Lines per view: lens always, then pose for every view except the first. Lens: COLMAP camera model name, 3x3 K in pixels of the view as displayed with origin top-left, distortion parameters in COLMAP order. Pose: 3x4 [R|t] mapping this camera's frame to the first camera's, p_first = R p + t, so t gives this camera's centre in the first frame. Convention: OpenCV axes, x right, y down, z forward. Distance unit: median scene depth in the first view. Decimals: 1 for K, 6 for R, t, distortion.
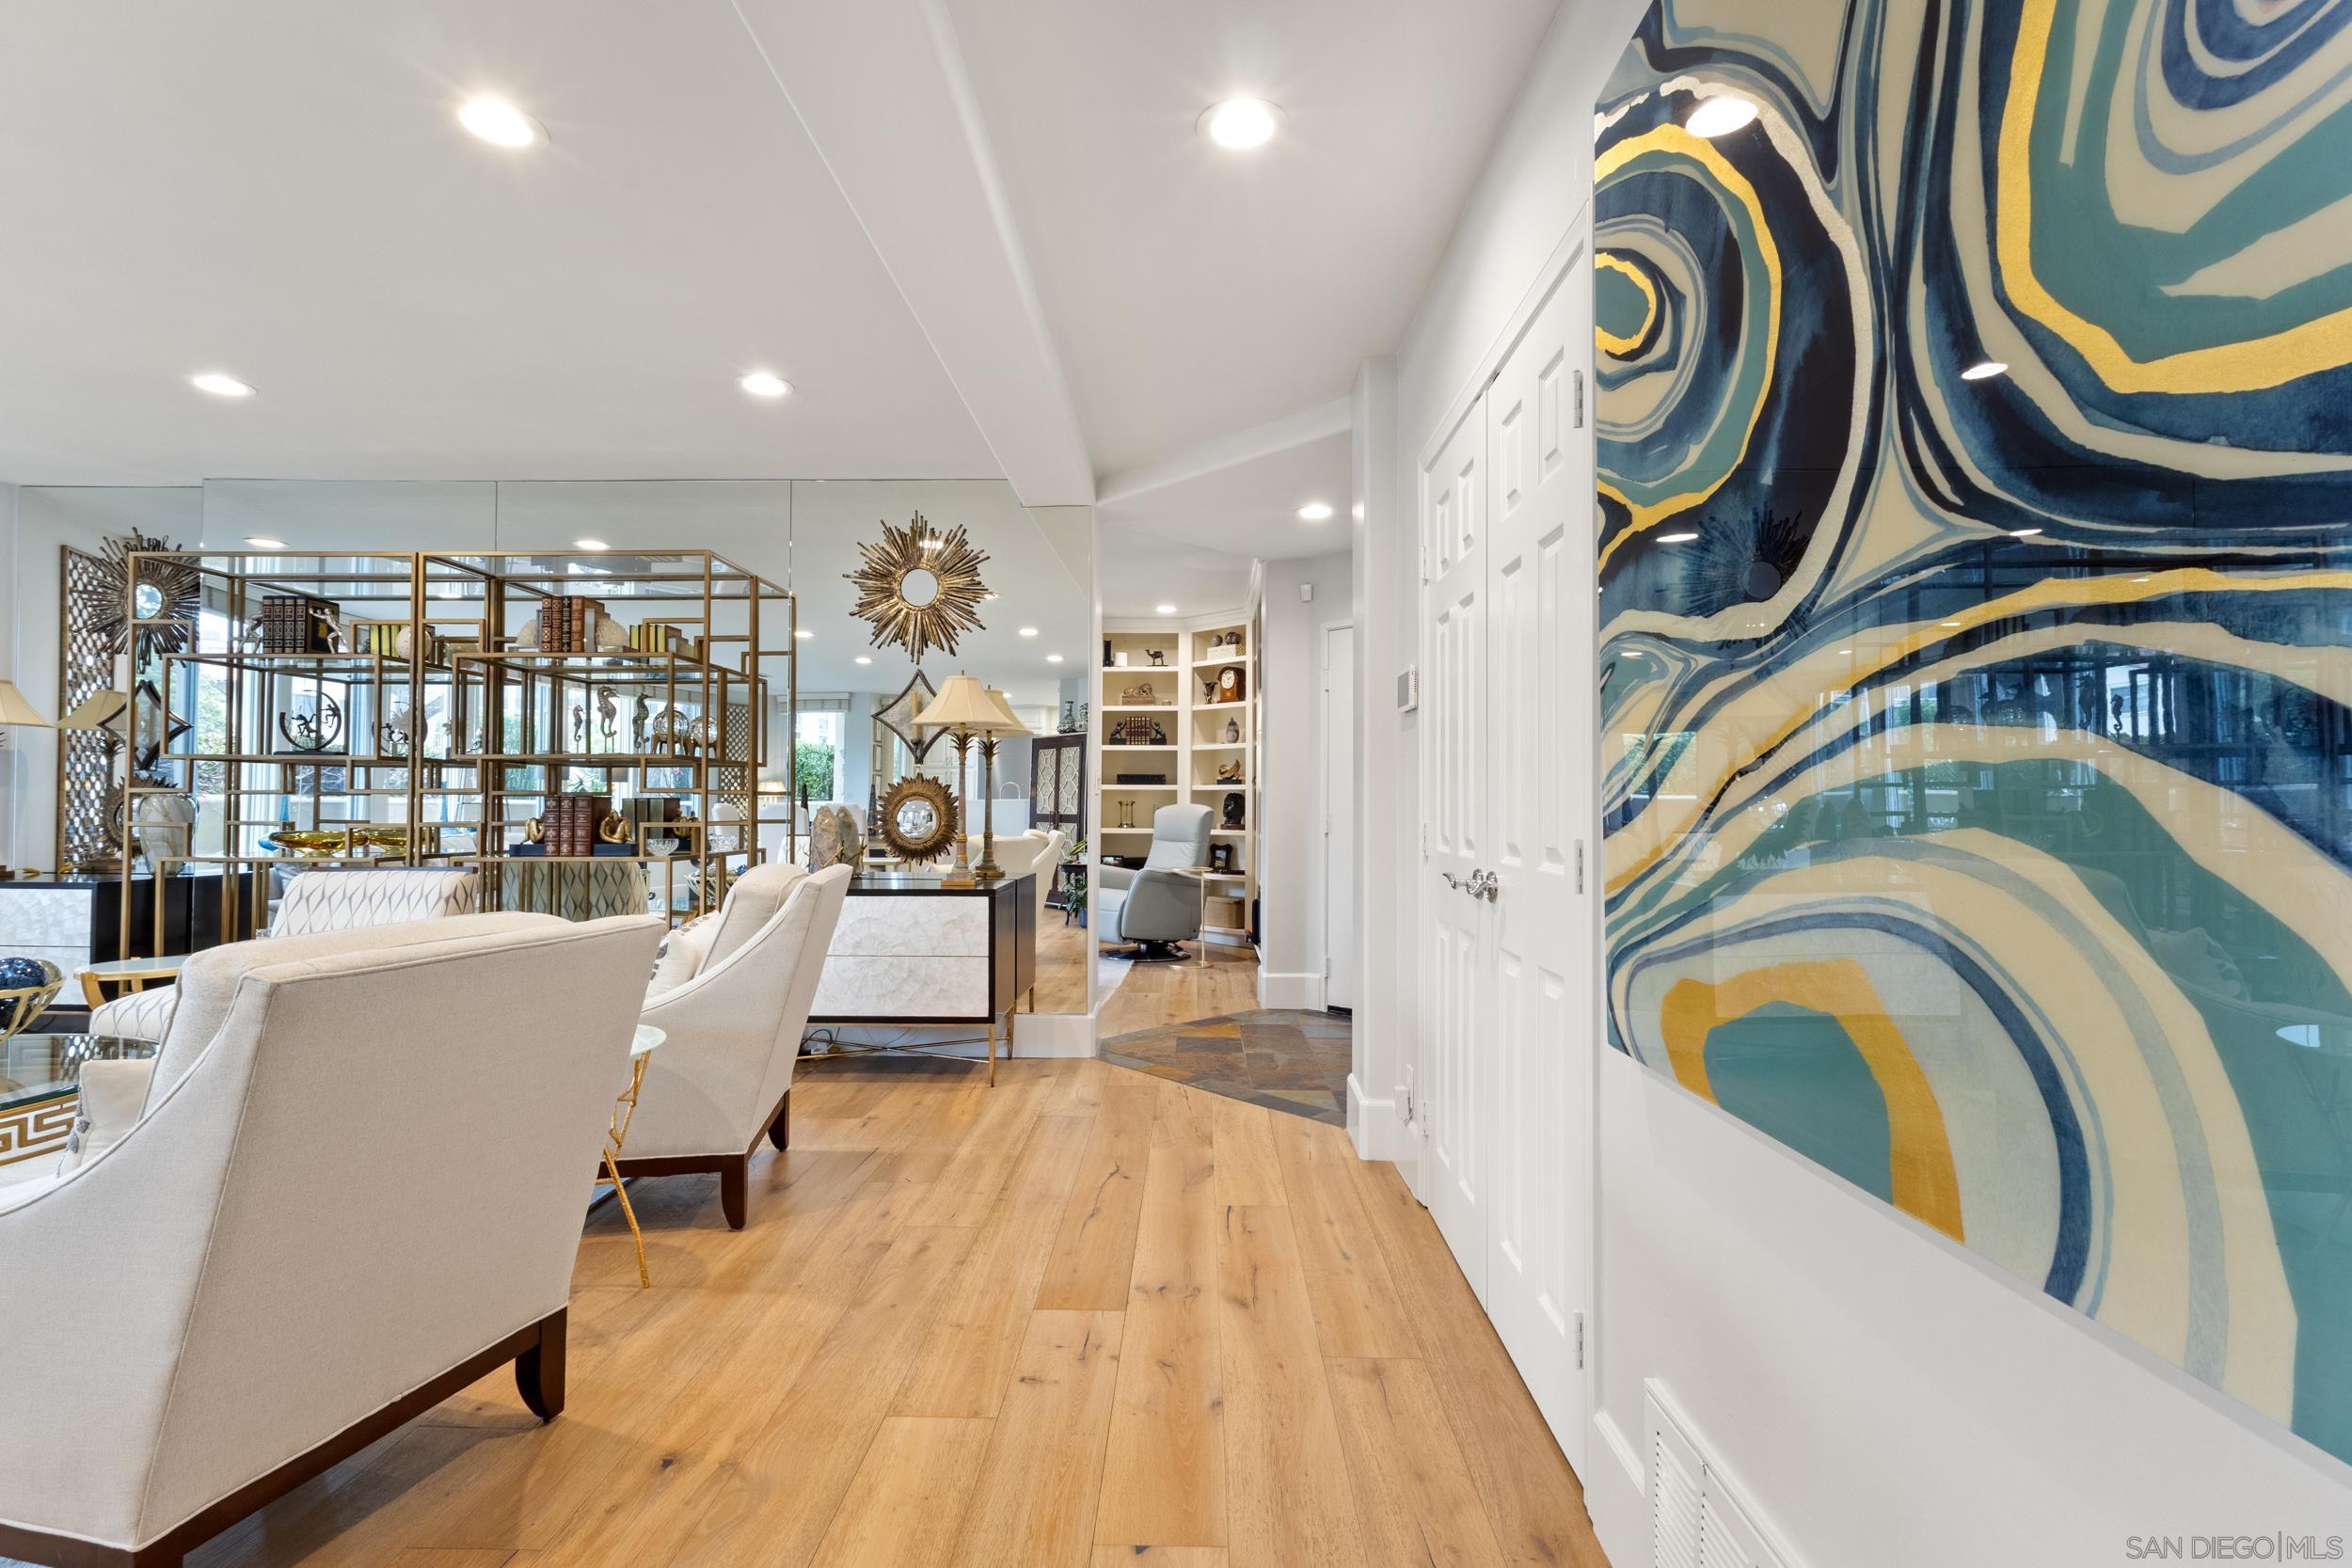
lens RADIAL K [[1091.5, 0, 1182.8], [0, 1091.5, 783.2], [0, 0, 1]] dist [0.003009, 0.001924]
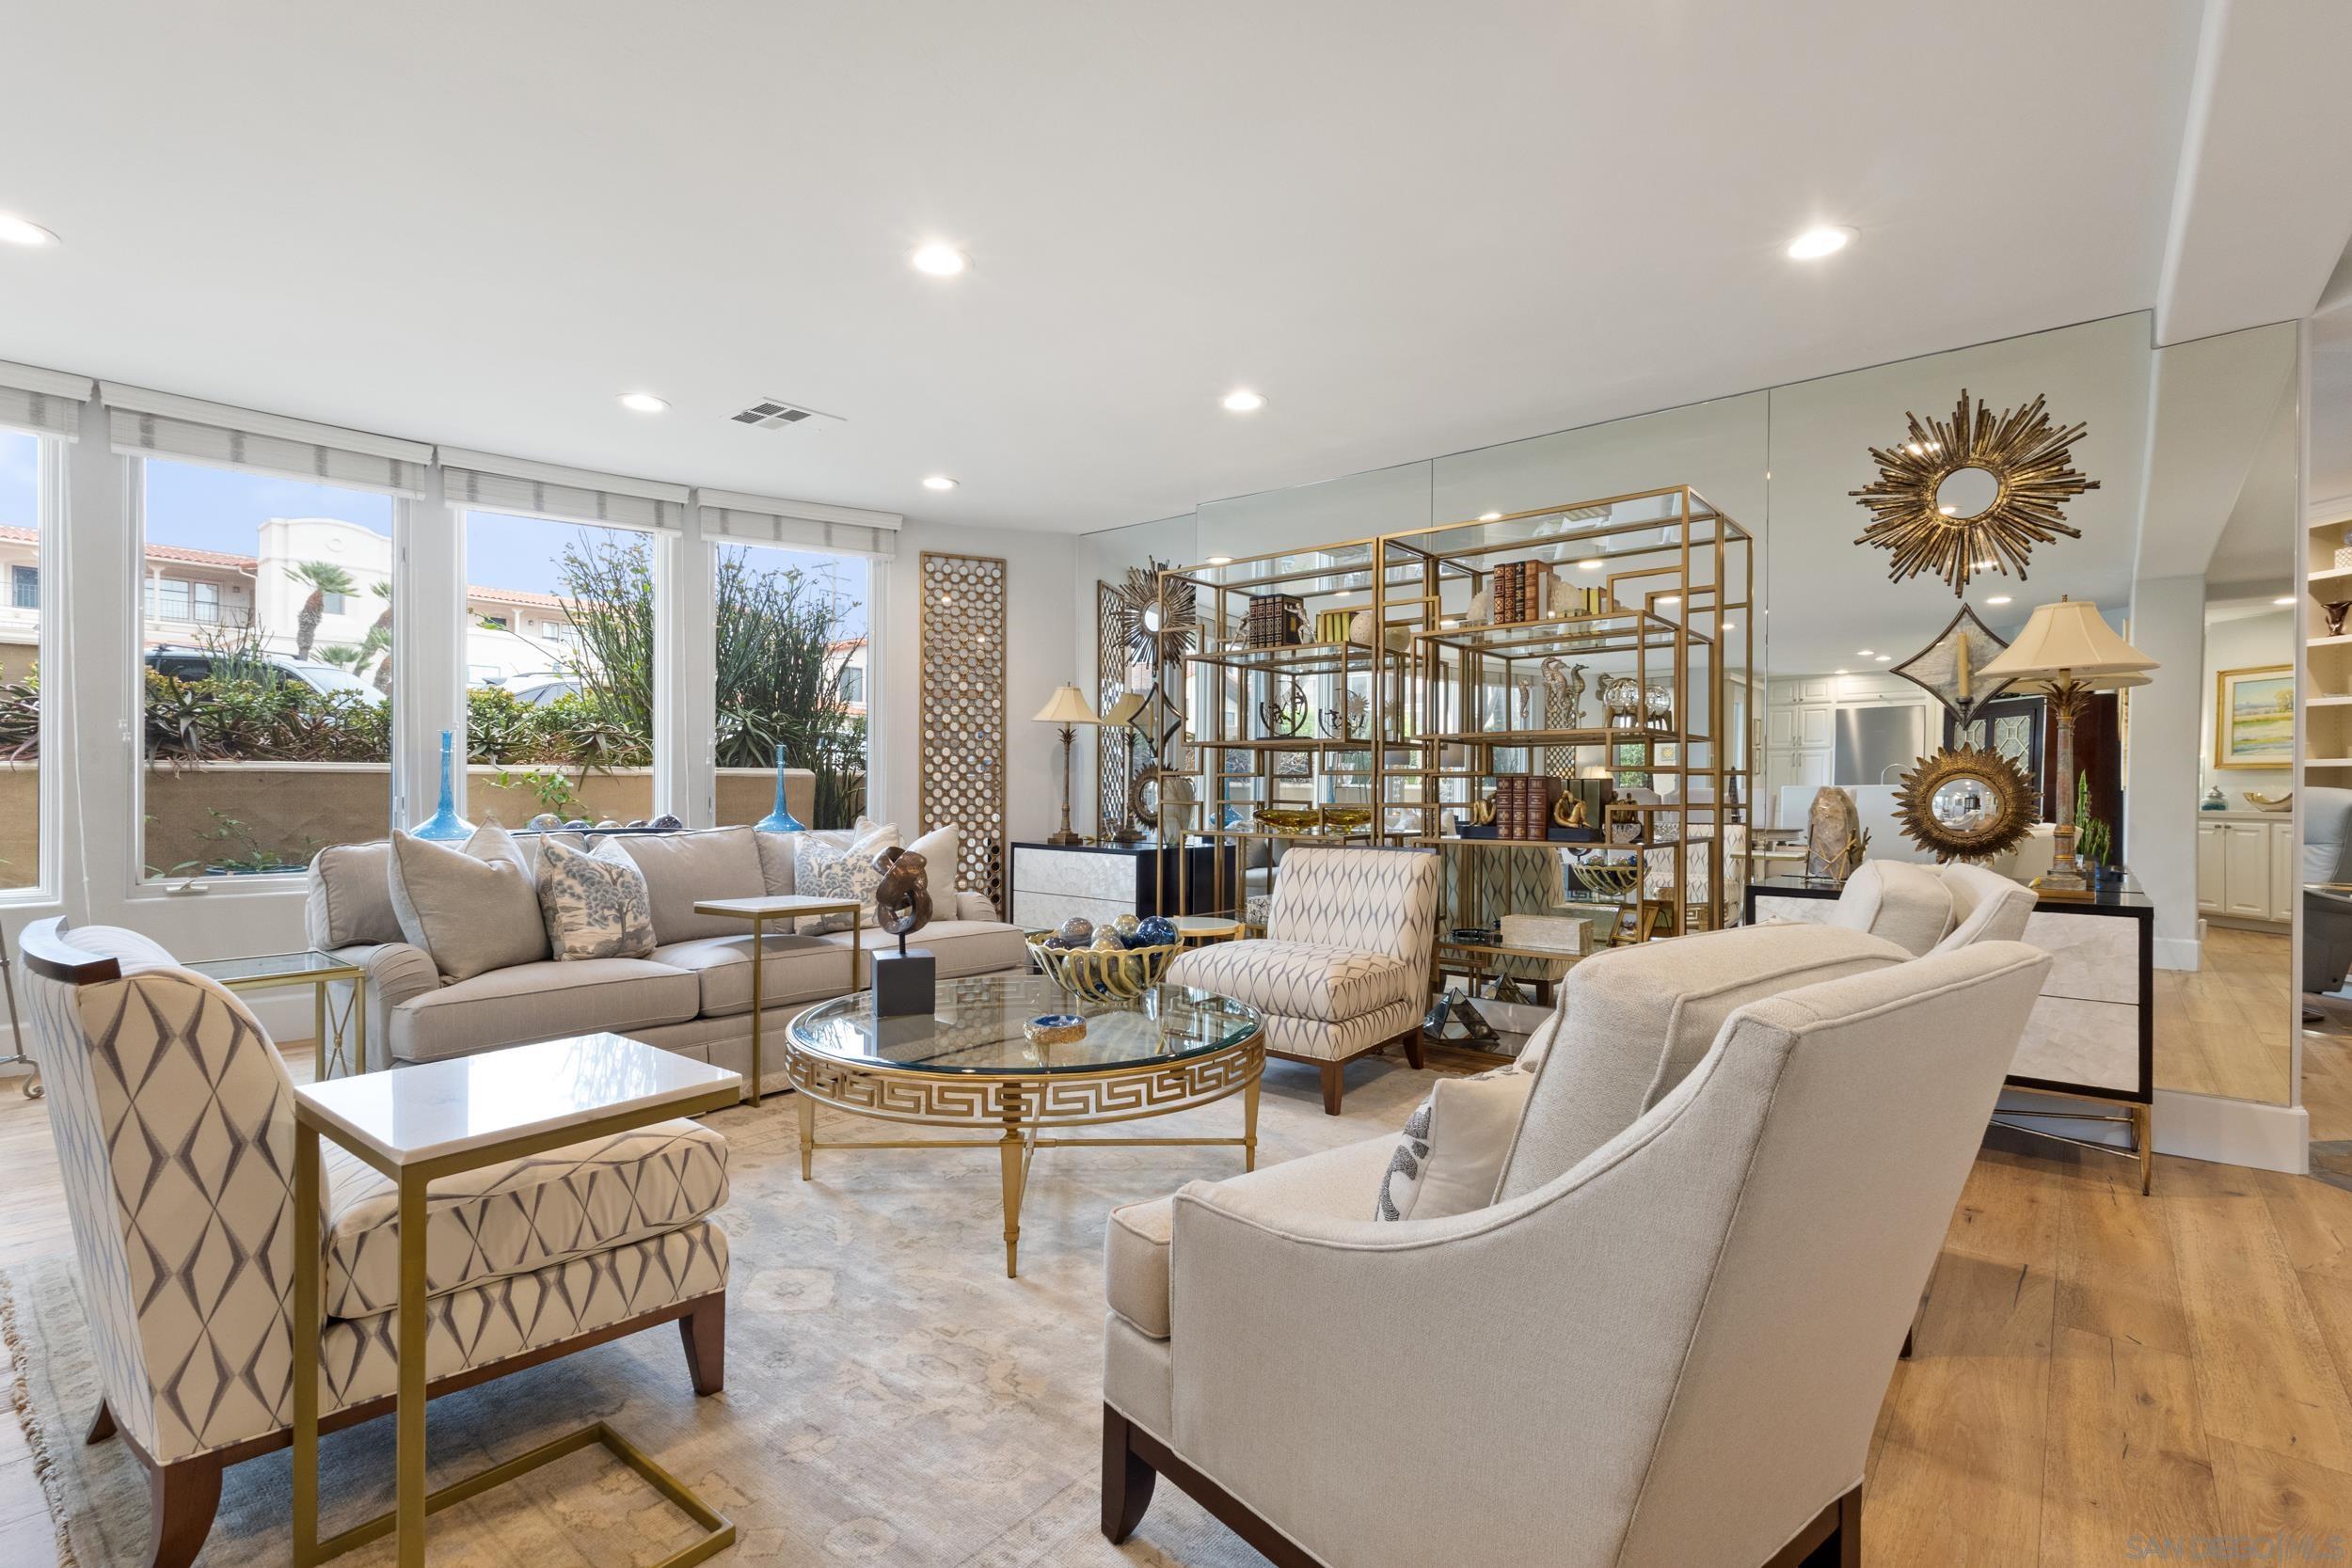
lens RADIAL K [[1091.5, 0, 1168.6], [0, 1091.5, 792.2], [0, 0, 1]] dist [0.003009, 0.001924]
pose [[0.782283, 0.002879, -0.622916, -0.213272], [0.009079, 0.999830, 0.016022, 0.007848], [0.622857, -0.018190, 0.782124, 0.078740]]
